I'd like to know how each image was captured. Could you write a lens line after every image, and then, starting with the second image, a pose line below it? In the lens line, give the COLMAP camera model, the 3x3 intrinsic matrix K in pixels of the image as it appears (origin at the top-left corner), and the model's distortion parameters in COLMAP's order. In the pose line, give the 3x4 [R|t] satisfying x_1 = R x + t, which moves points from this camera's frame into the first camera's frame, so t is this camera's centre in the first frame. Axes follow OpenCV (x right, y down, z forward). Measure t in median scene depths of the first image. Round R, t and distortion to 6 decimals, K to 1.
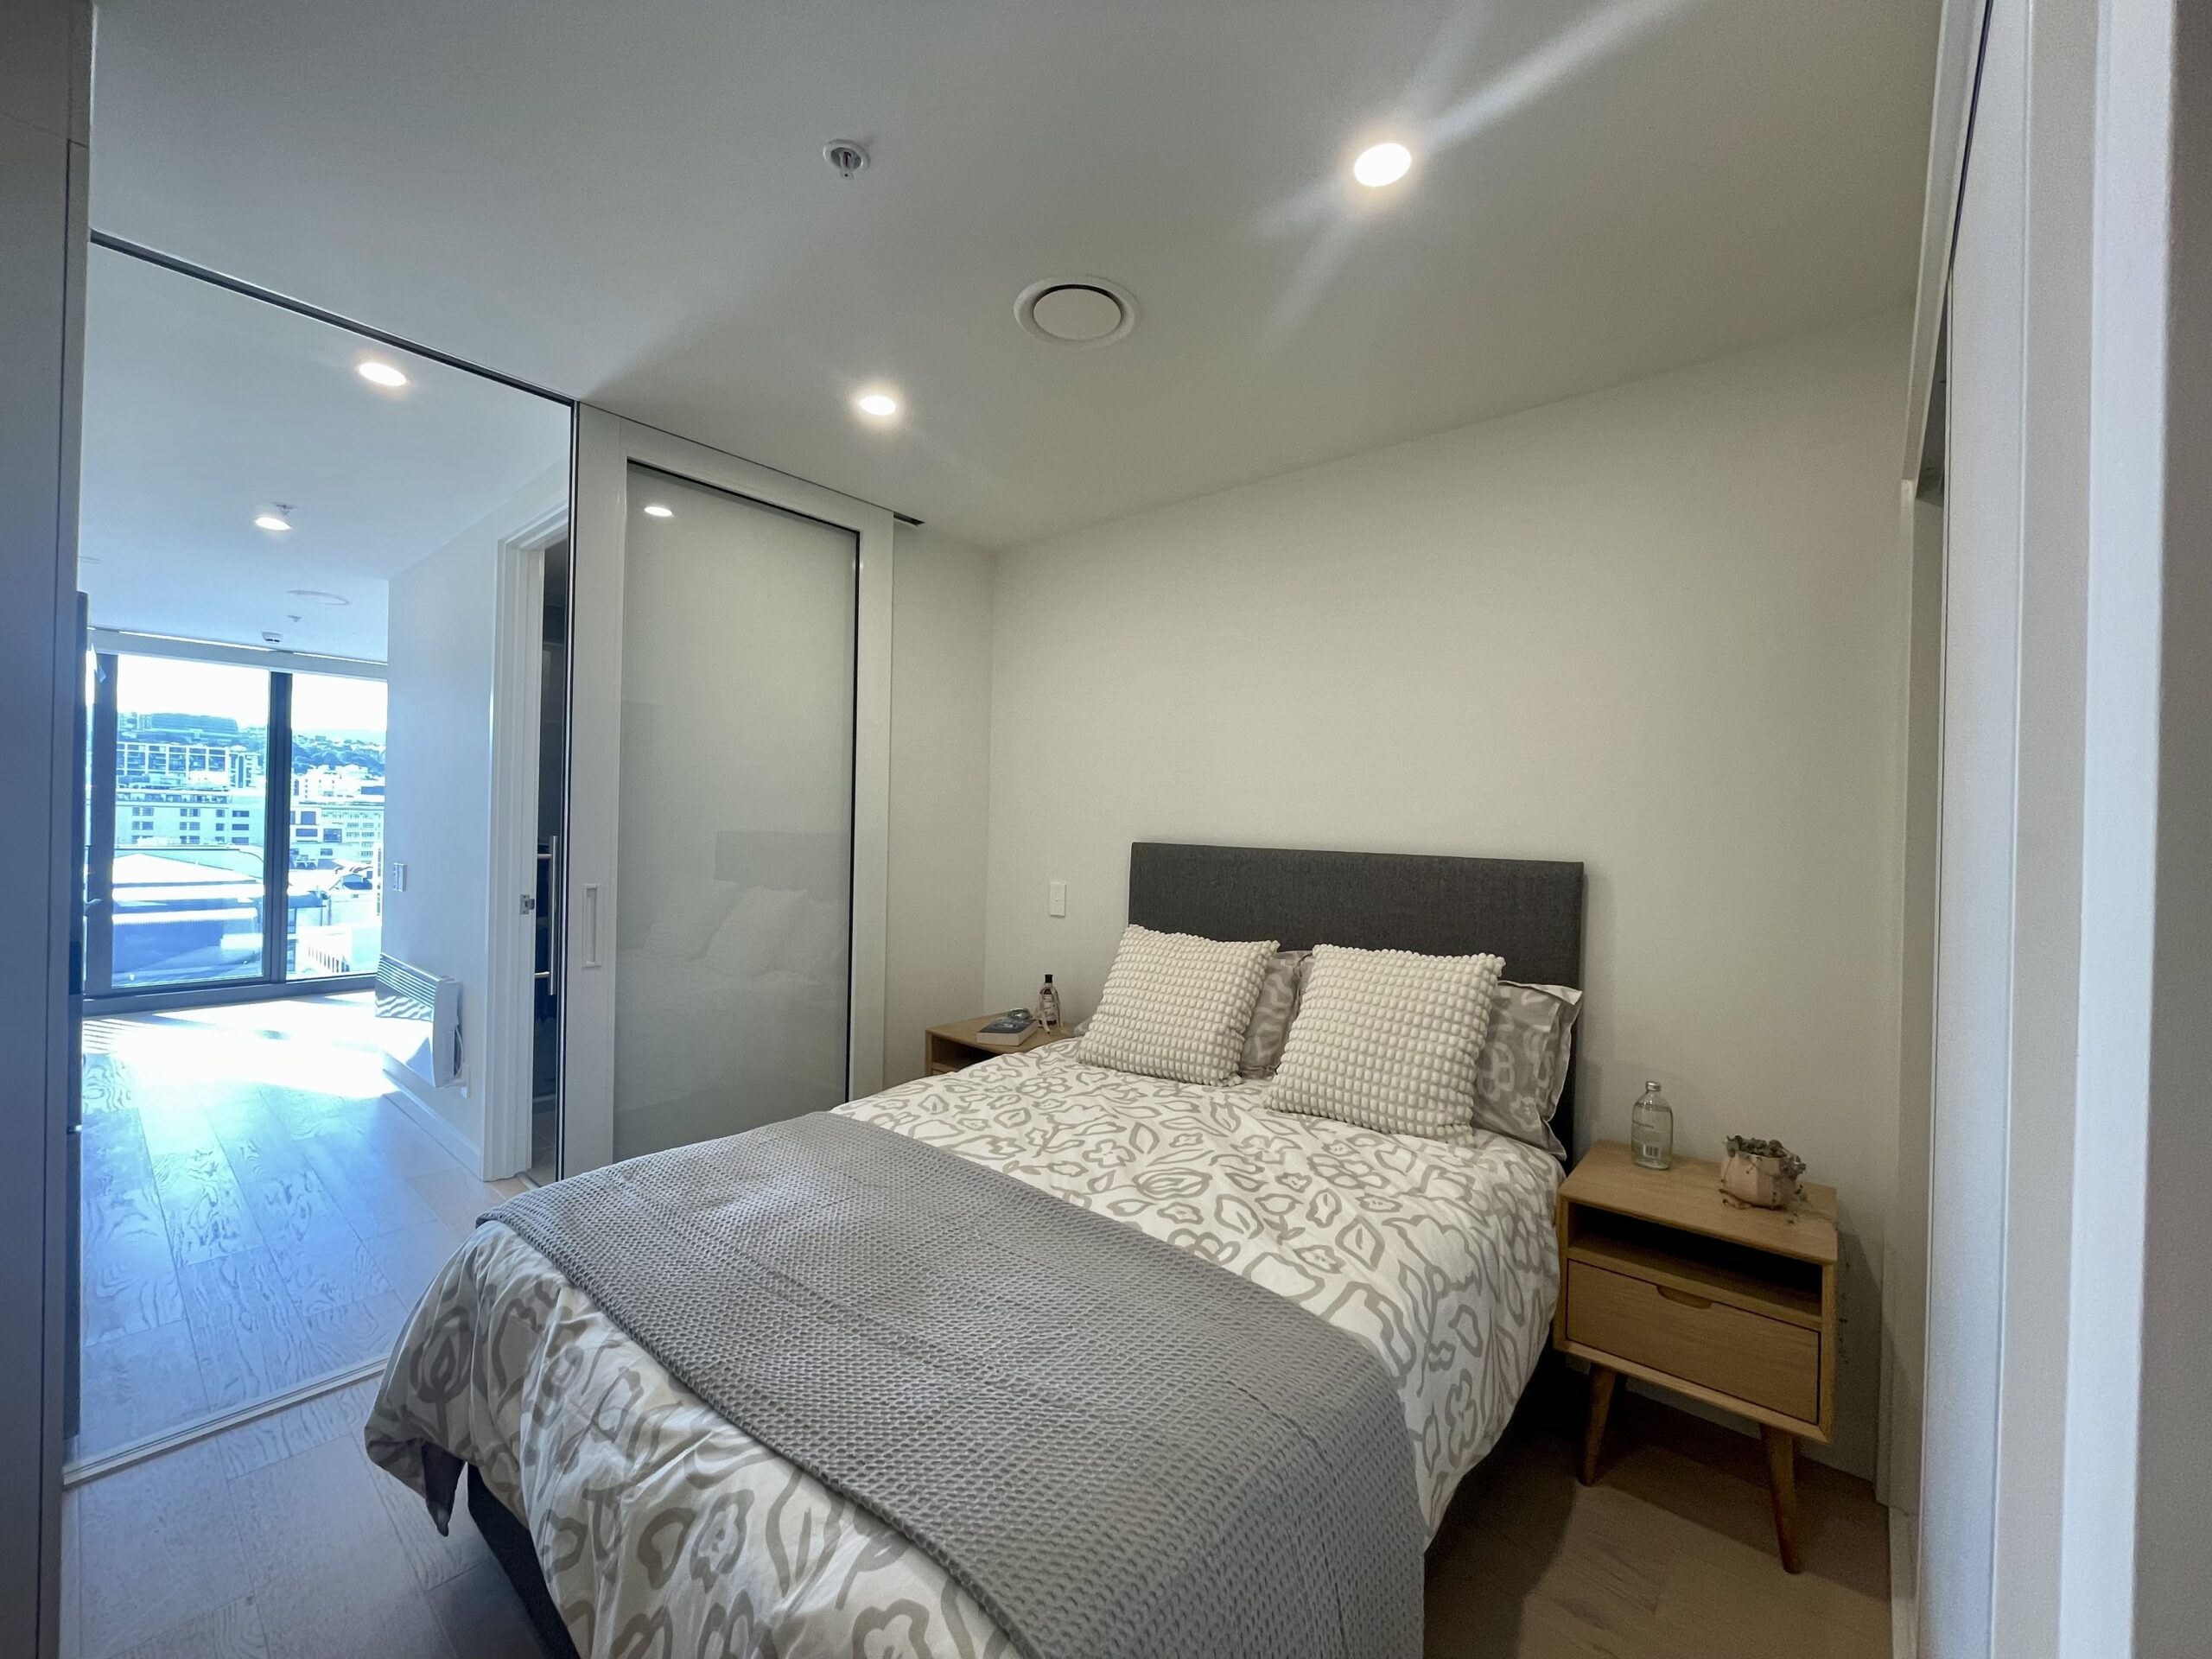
lens RADIAL K [[893.7, 0, 1092.4], [0, 893.7, 832.5], [0, 0, 1]] dist [0.000056, -0.001095]
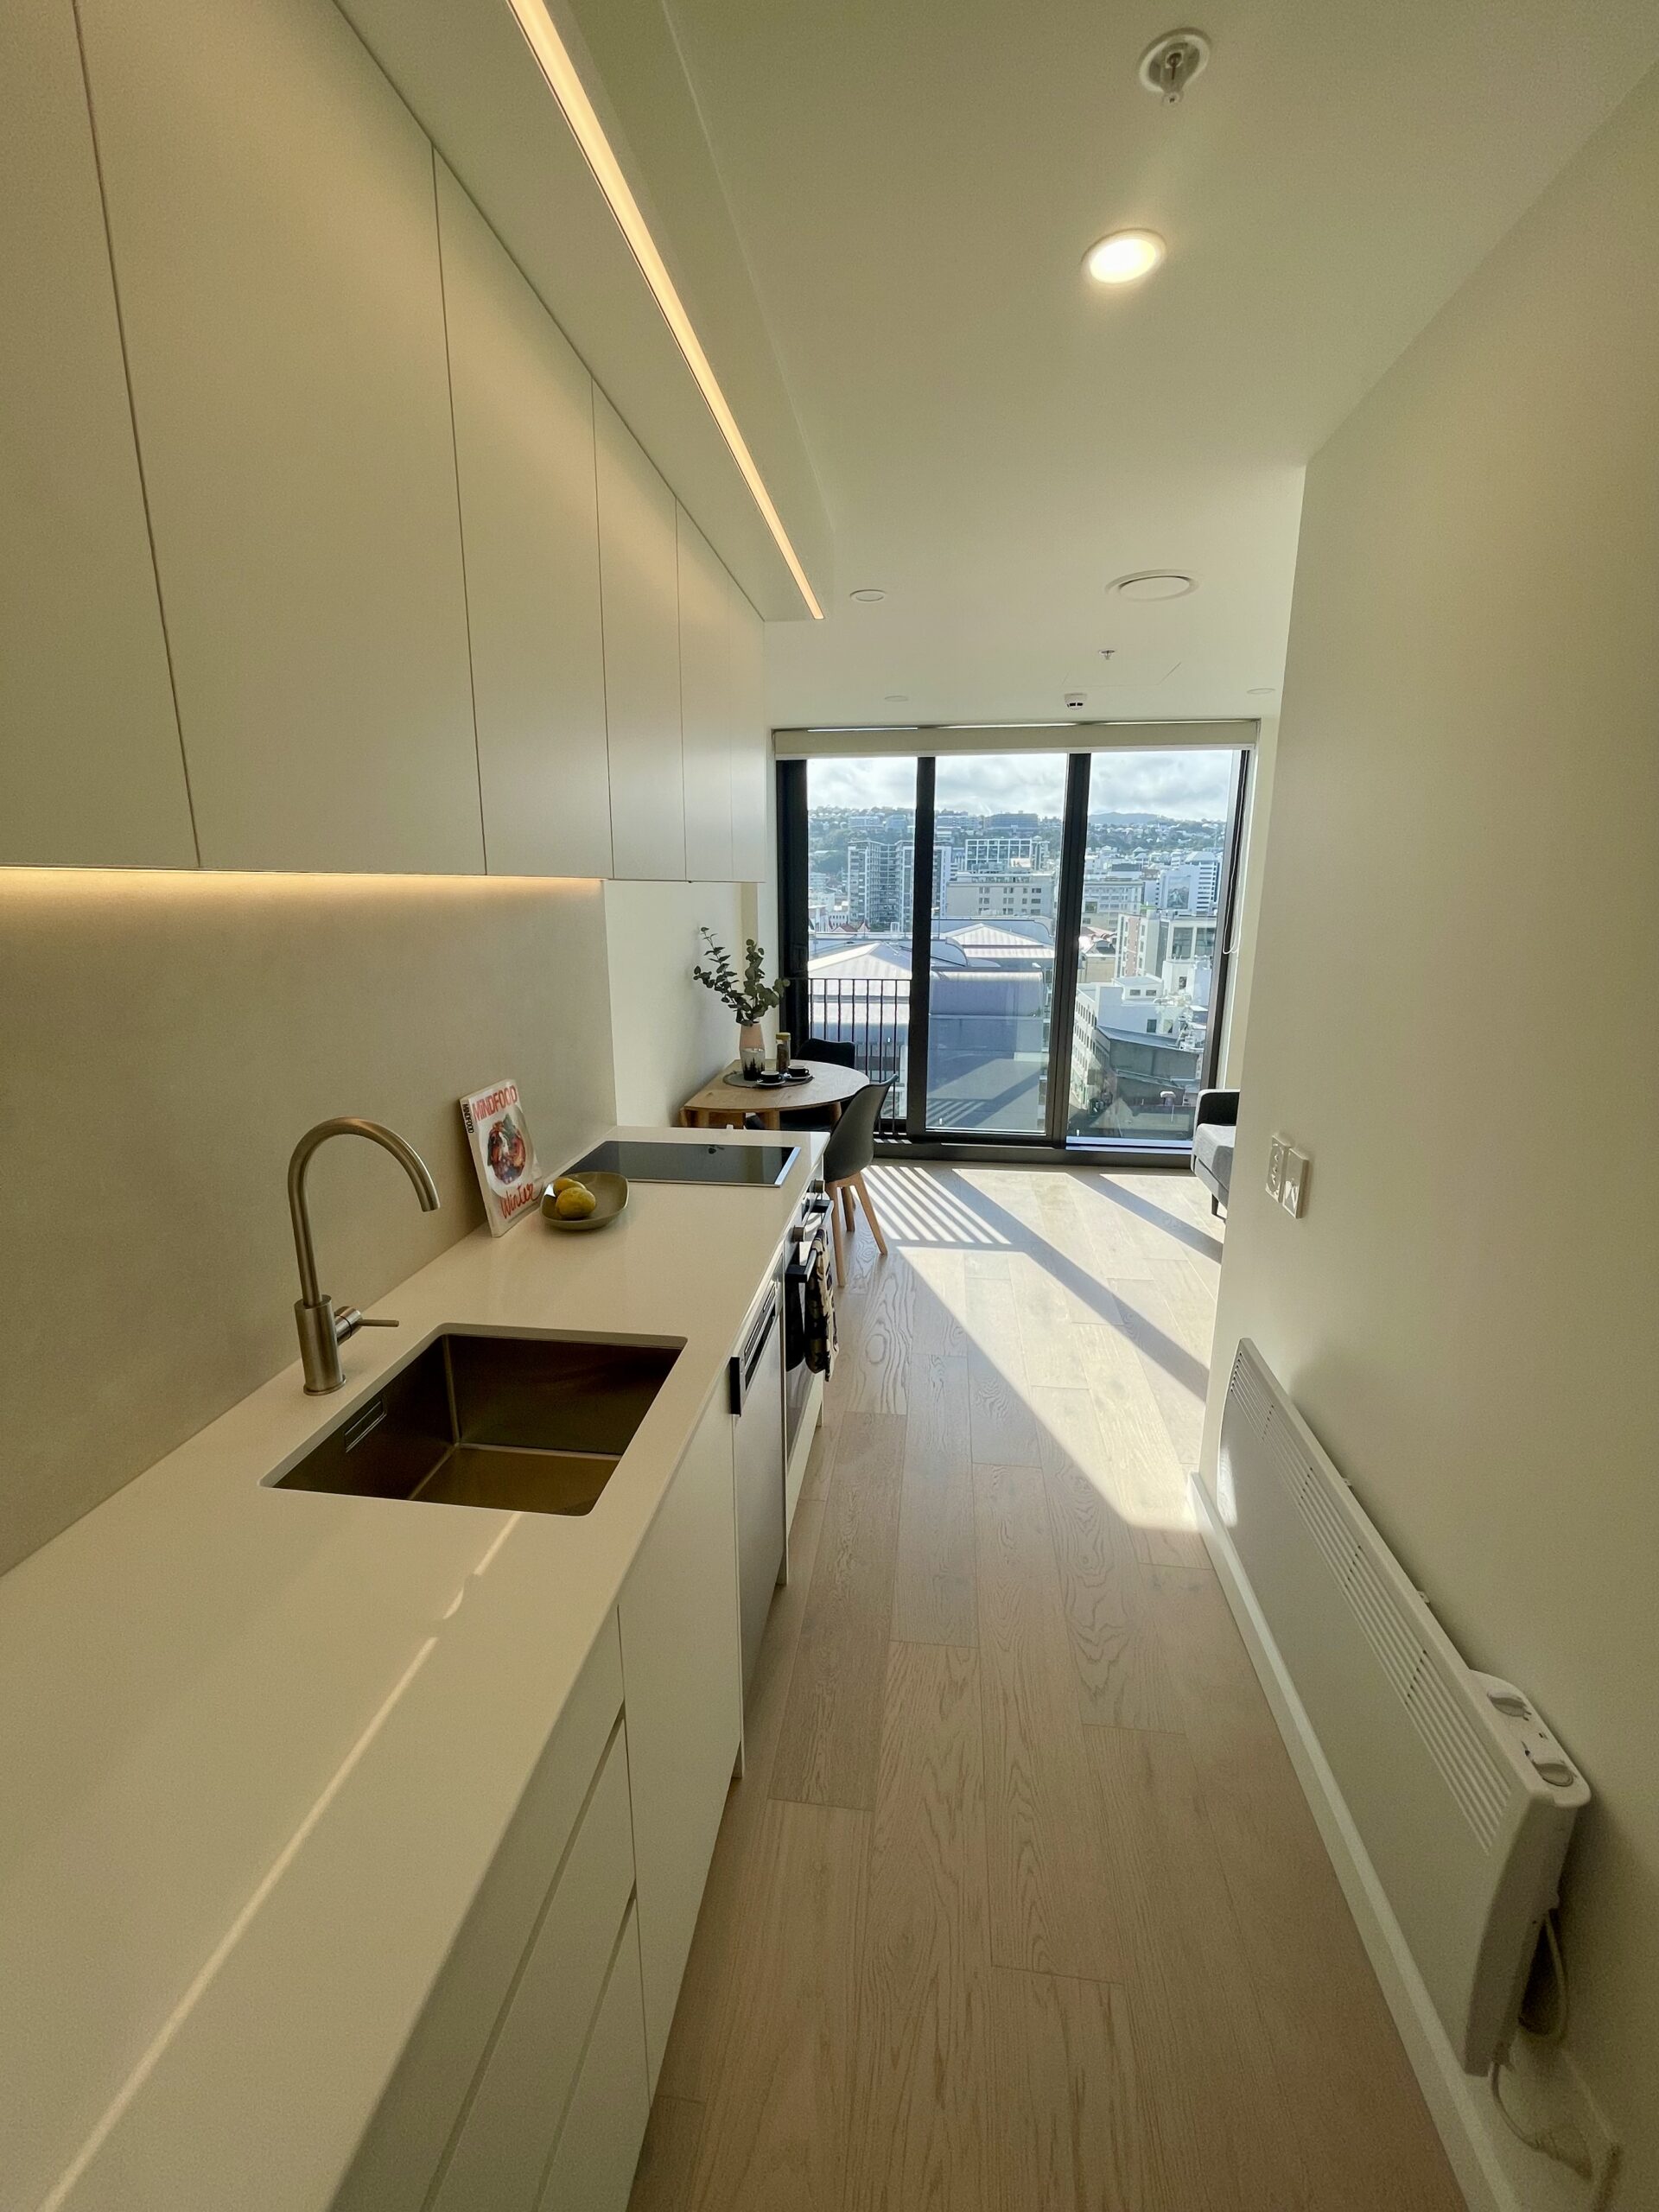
lens RADIAL K [[893.7, 0, 827.9], [0, 893.7, 1102.8], [0, 0, 1]] dist [0.000056, -0.001095]
pose [[0.552550, 0.173372, -0.815249, -0.043720], [0.009110, 0.976812, 0.213905, -0.000471], [0.833430, -0.125620, 0.538158, 0.038201]]
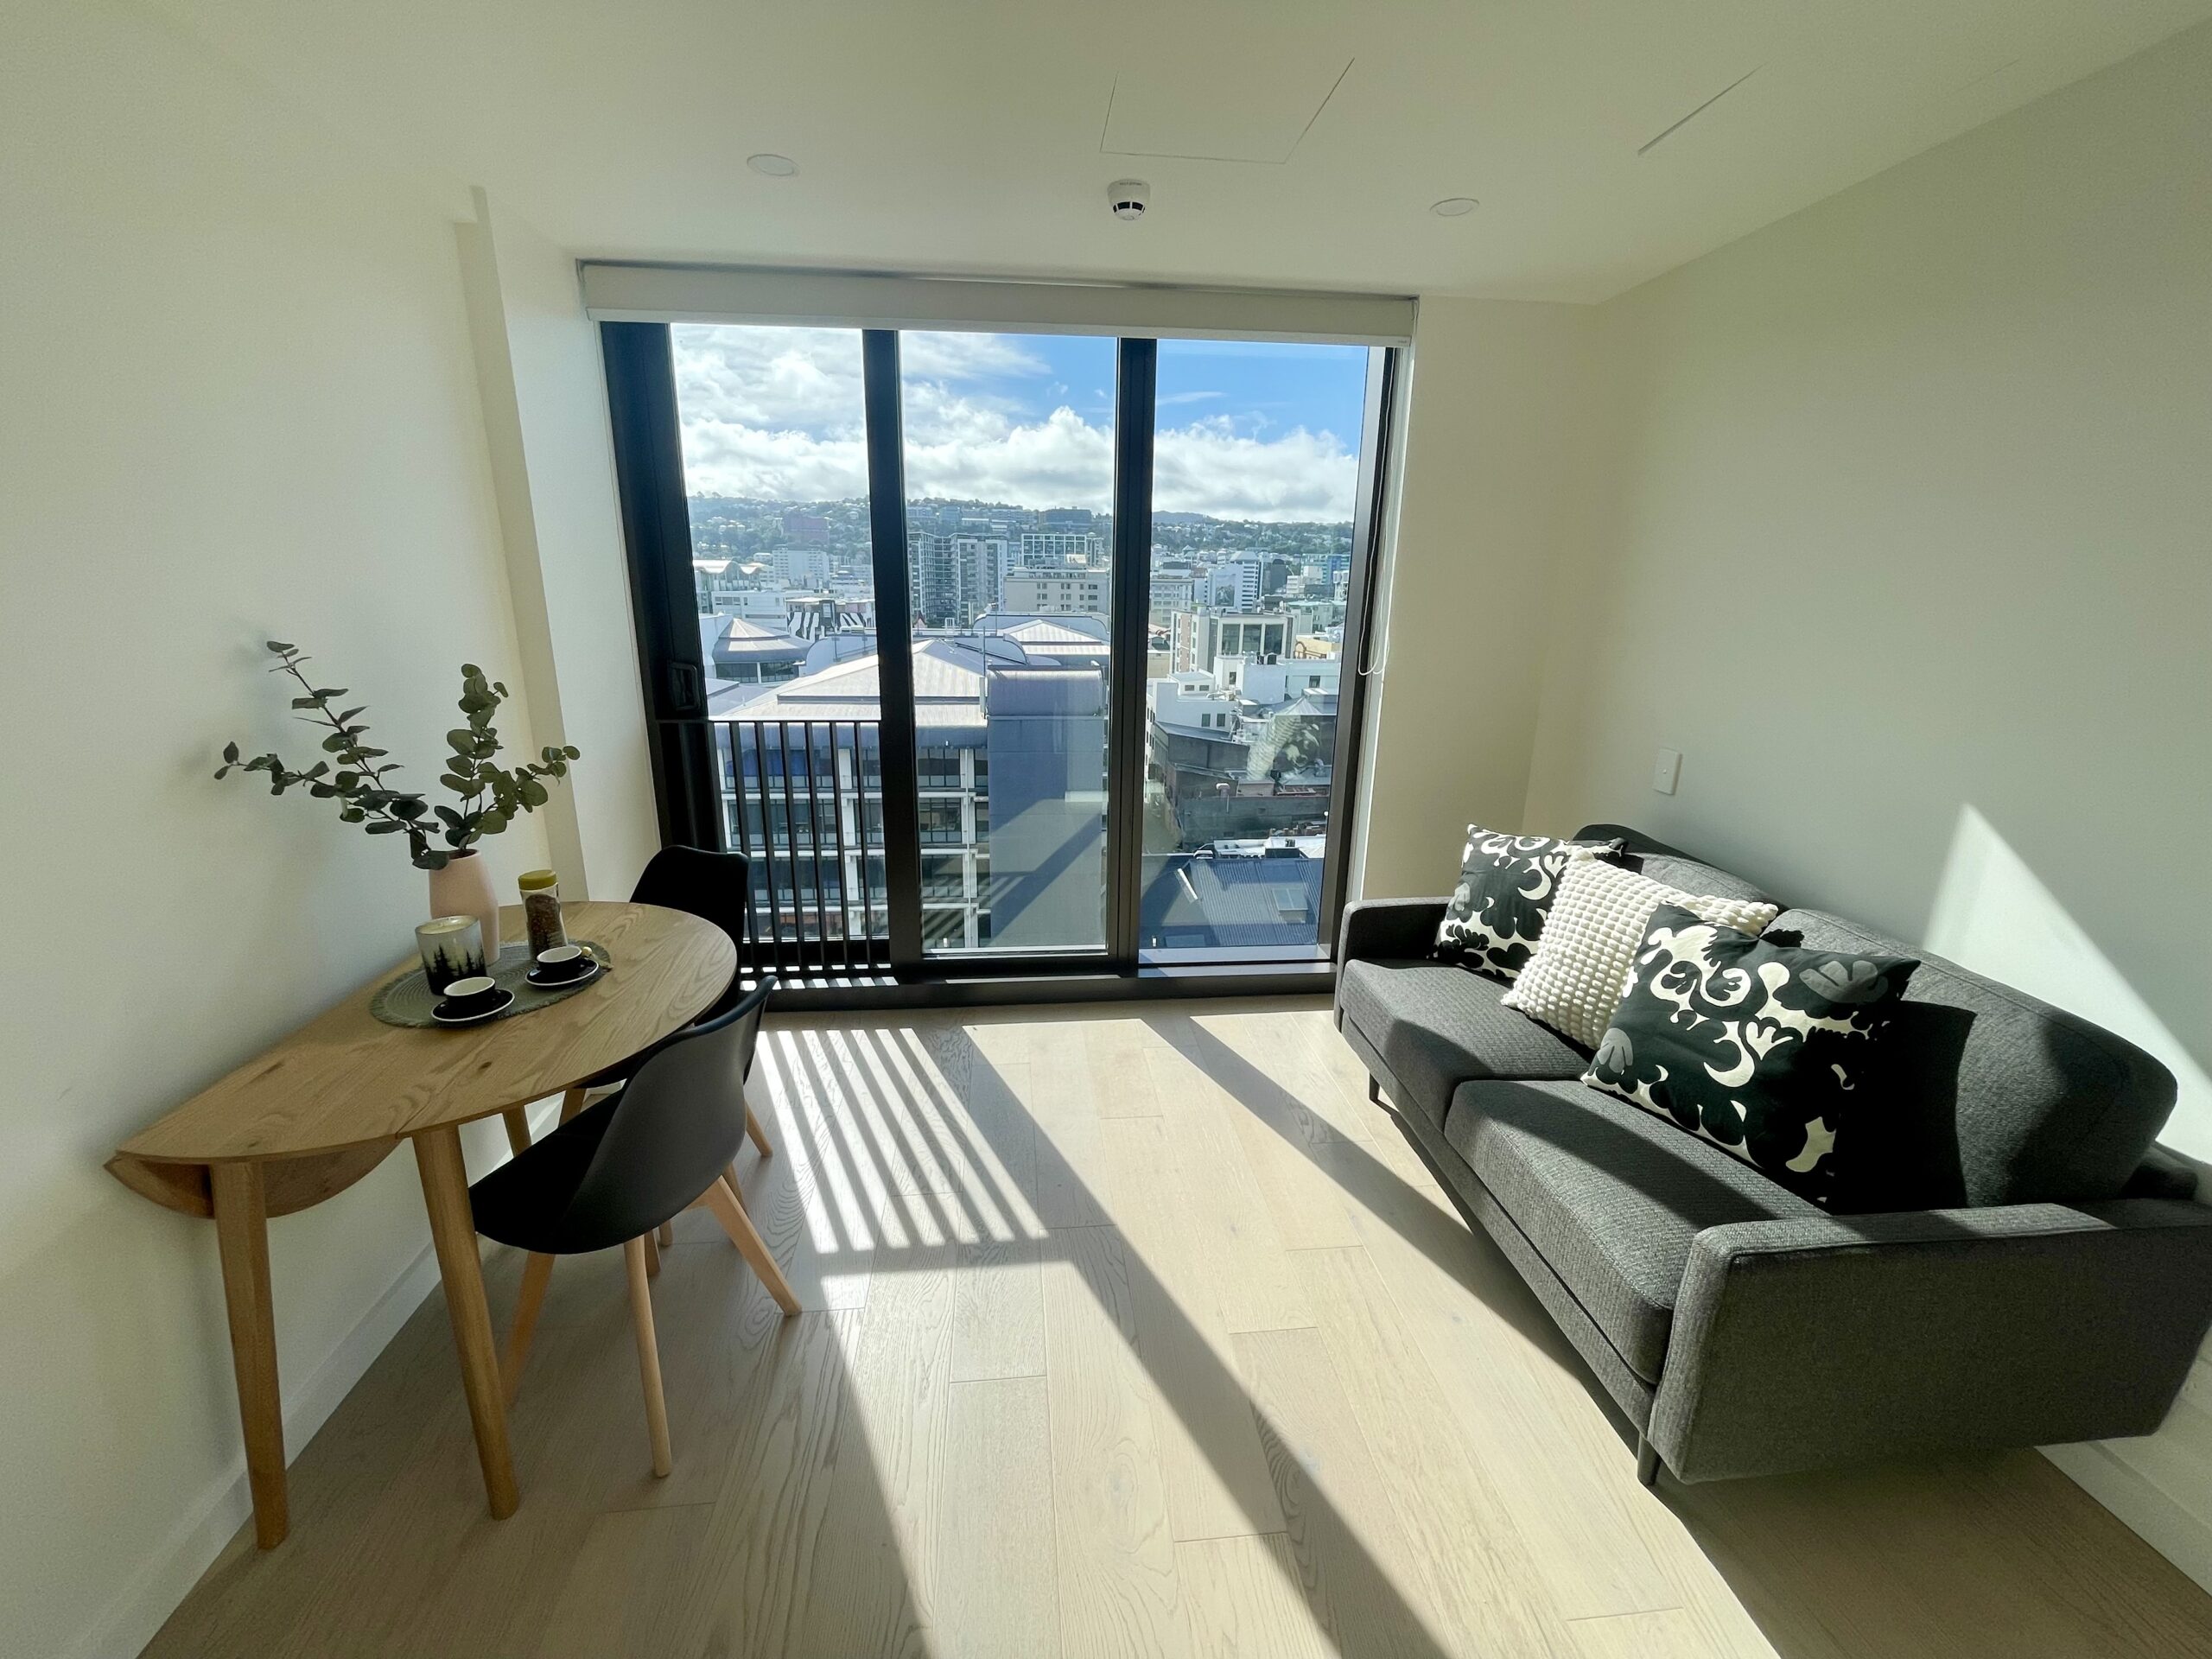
lens RADIAL K [[893.7, 0, 1078.4], [0, 893.7, 846.4], [0, 0, 1]] dist [0.000056, -0.001095]
pose [[0.712763, 0.184815, -0.676619, -0.192190], [0.000925, 0.964413, 0.264399, 0.000916], [0.701405, -0.189080, 0.687227, 0.201879]]
